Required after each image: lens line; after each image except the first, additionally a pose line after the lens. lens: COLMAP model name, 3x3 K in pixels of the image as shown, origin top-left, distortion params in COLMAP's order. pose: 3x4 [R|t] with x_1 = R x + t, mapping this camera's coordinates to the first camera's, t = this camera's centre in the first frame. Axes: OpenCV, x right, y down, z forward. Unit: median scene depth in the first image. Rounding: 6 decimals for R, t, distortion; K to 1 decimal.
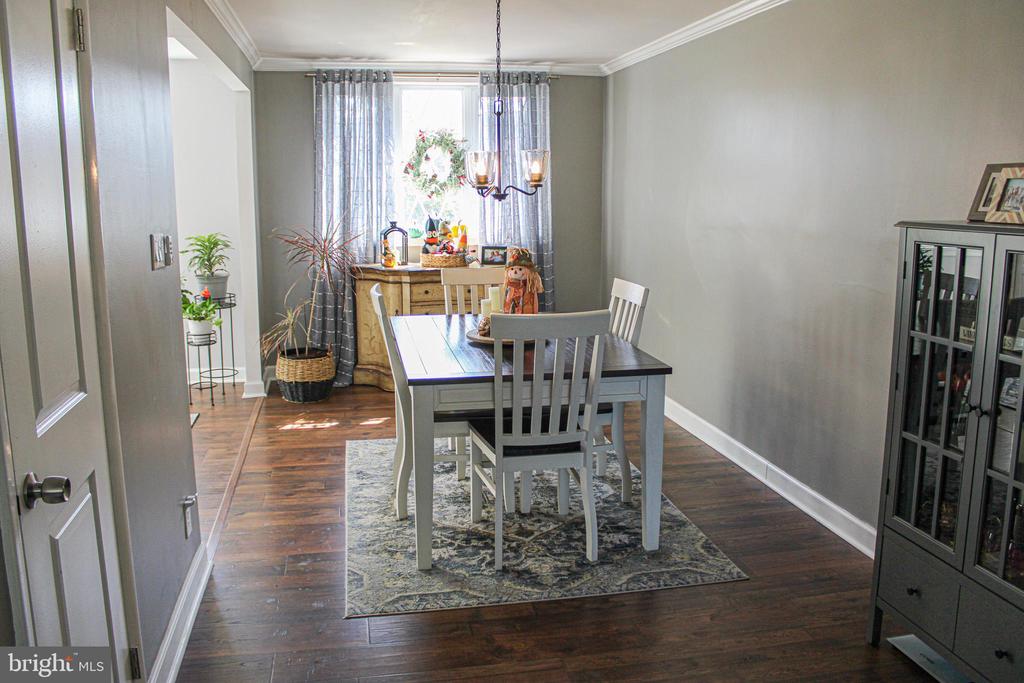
lens RADIAL K [[857.9, 0, 510.9], [0, 857.9, 339.3], [0, 0, 1]] dist [-0.127394, 0.070164]
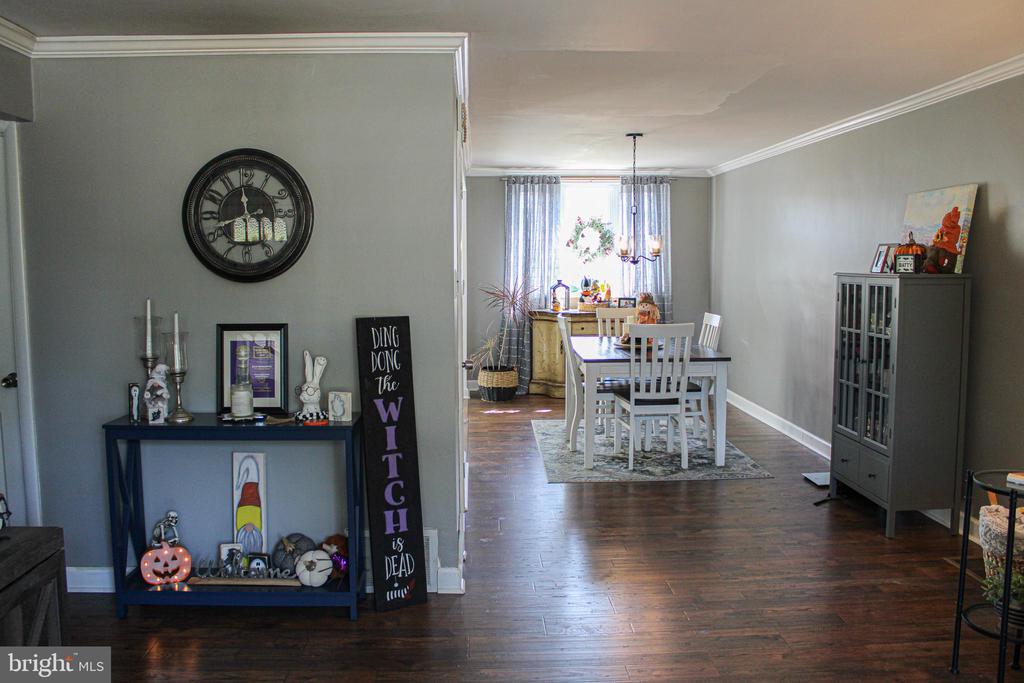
lens RADIAL K [[857.9, 0, 511.3], [0, 857.9, 348.6], [0, 0, 1]] dist [-0.127394, 0.070164]
pose [[0.988176, 0.013549, -0.152726, 0.004378], [-0.023938, 0.997506, -0.066391, 0.081411], [0.151446, 0.069262, 0.986036, -0.462115]]
